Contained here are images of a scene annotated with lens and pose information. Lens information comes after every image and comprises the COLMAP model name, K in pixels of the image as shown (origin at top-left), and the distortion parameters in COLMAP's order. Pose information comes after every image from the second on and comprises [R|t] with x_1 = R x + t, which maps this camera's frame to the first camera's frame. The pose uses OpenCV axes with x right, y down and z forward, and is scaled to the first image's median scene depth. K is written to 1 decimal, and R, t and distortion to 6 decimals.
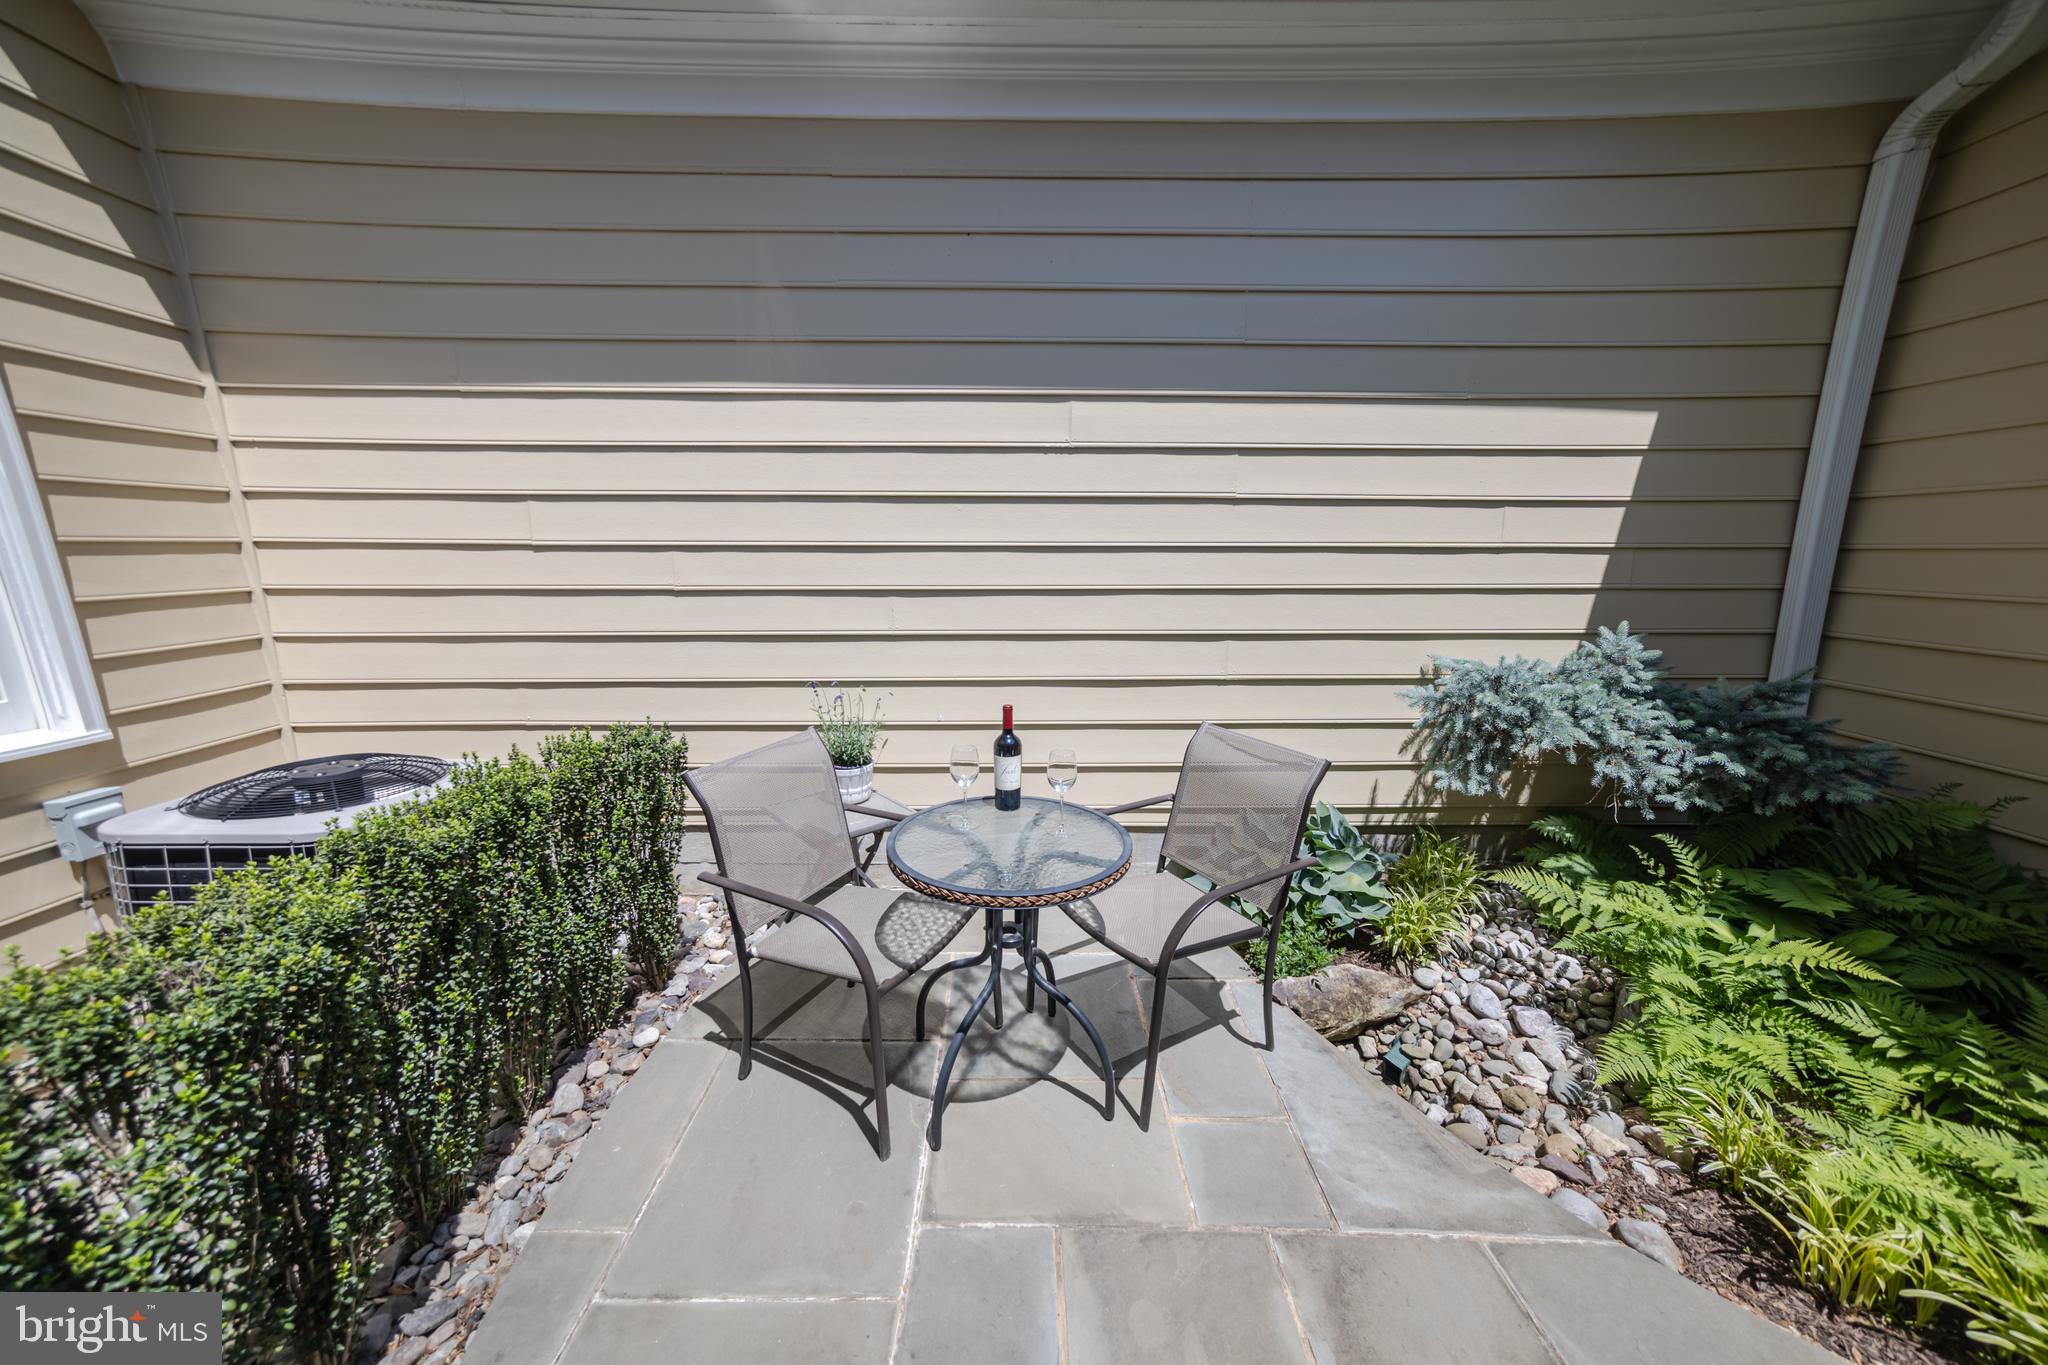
lens RADIAL K [[749.0, 0, 1016.8], [0, 749.0, 684.0], [0, 0, 1]] dist [-0.018080, 0.023234]
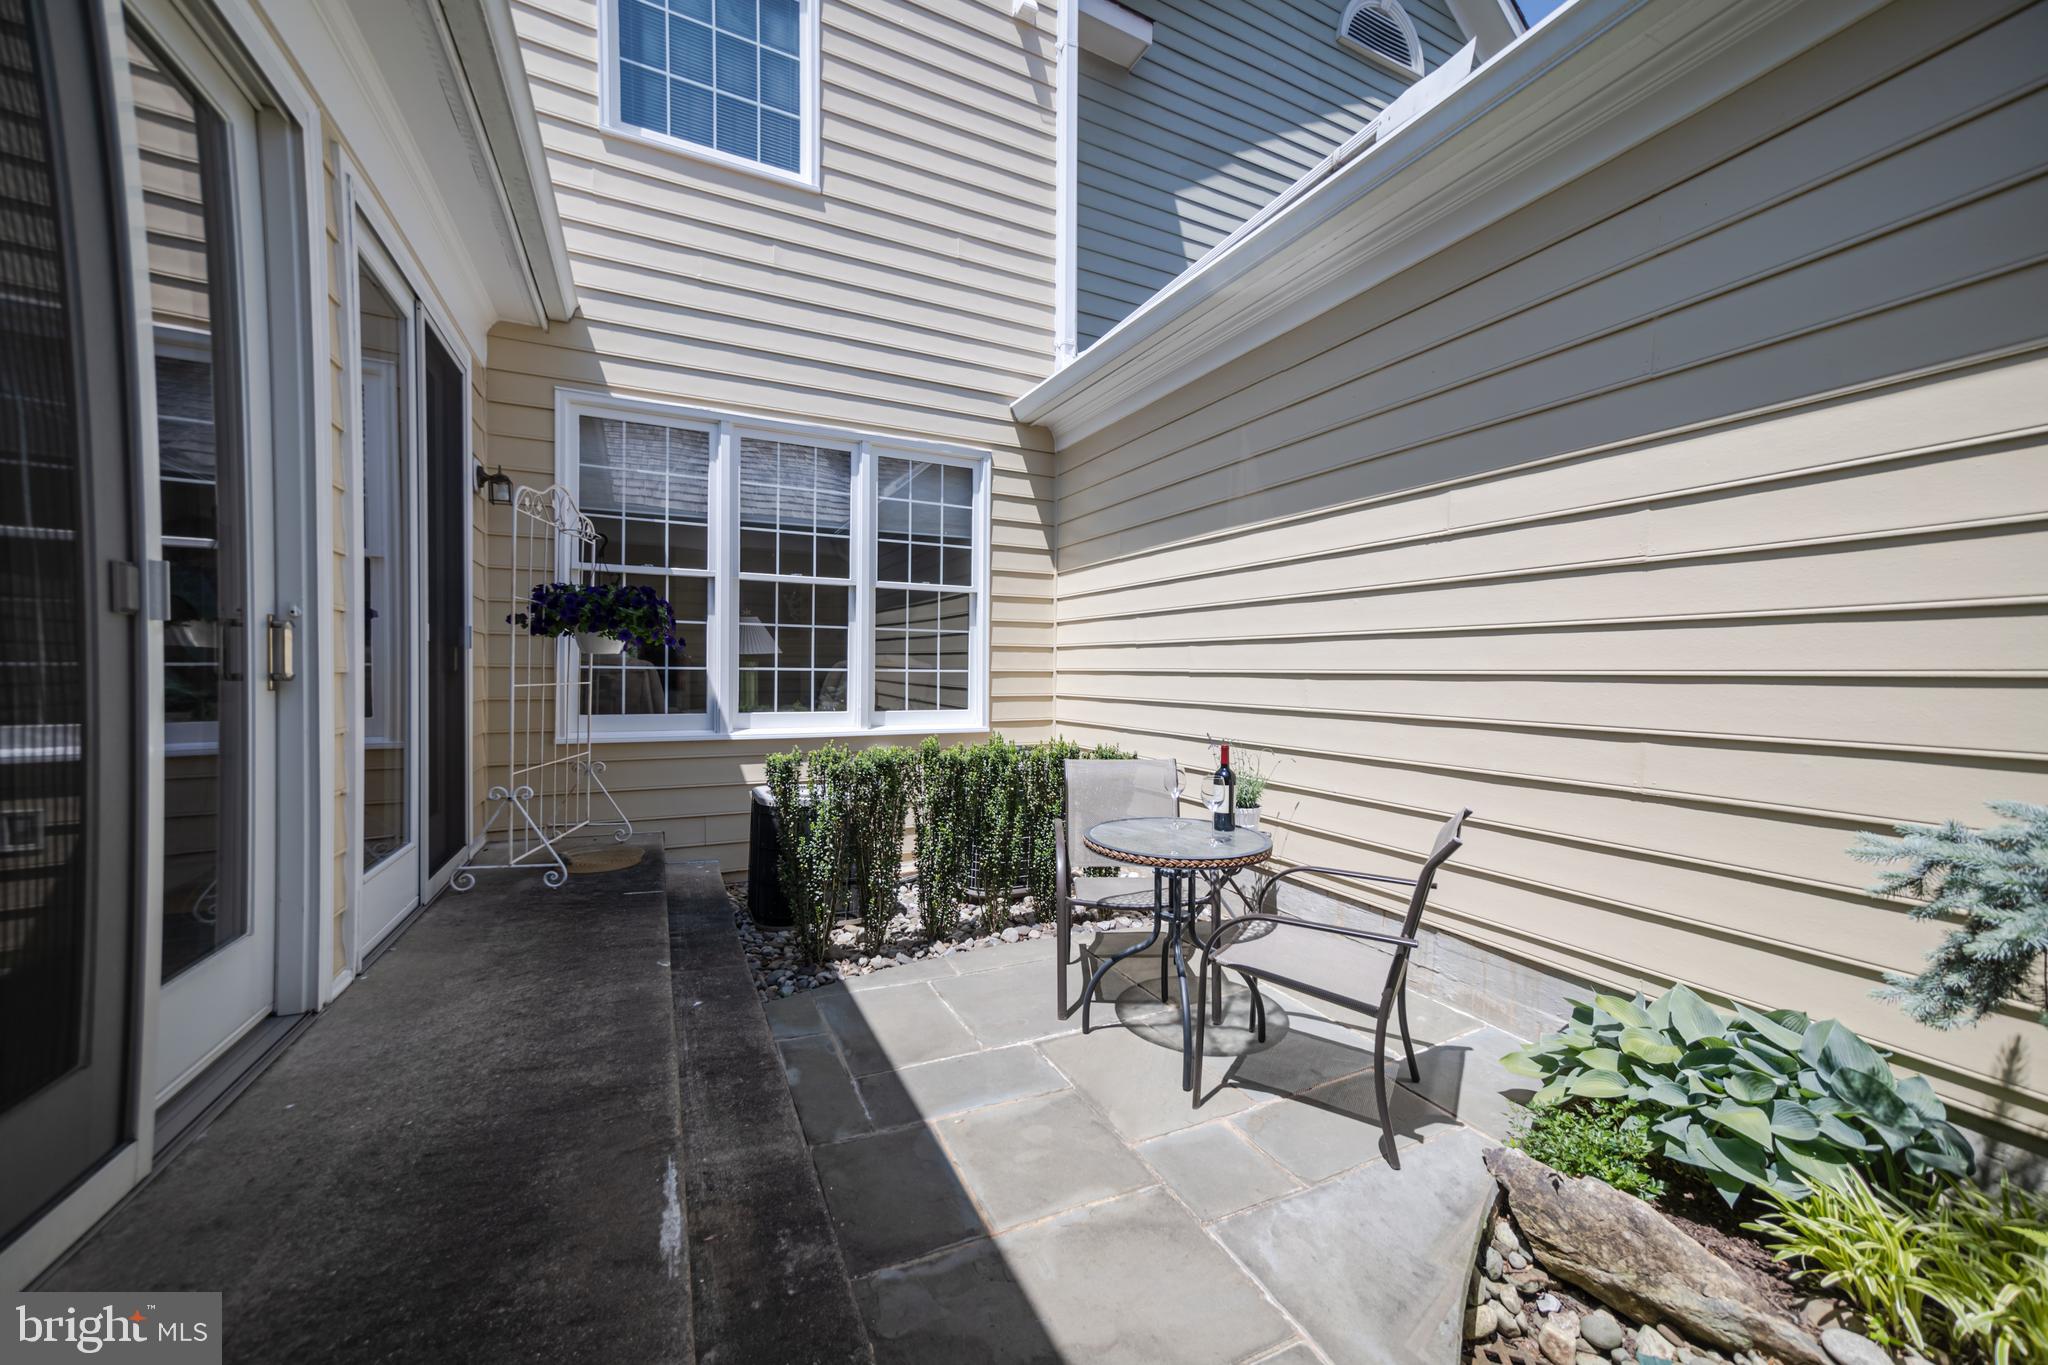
lens RADIAL K [[749.0, 0, 1016.8], [0, 749.0, 684.0], [0, 0, 1]] dist [-0.018080, 0.023234]
pose [[0.429169, 0.020743, -0.902986, 0.799512], [-0.187627, 0.979975, -0.066664, 0.063205], [0.883521, 0.198035, 0.424467, 0.104051]]
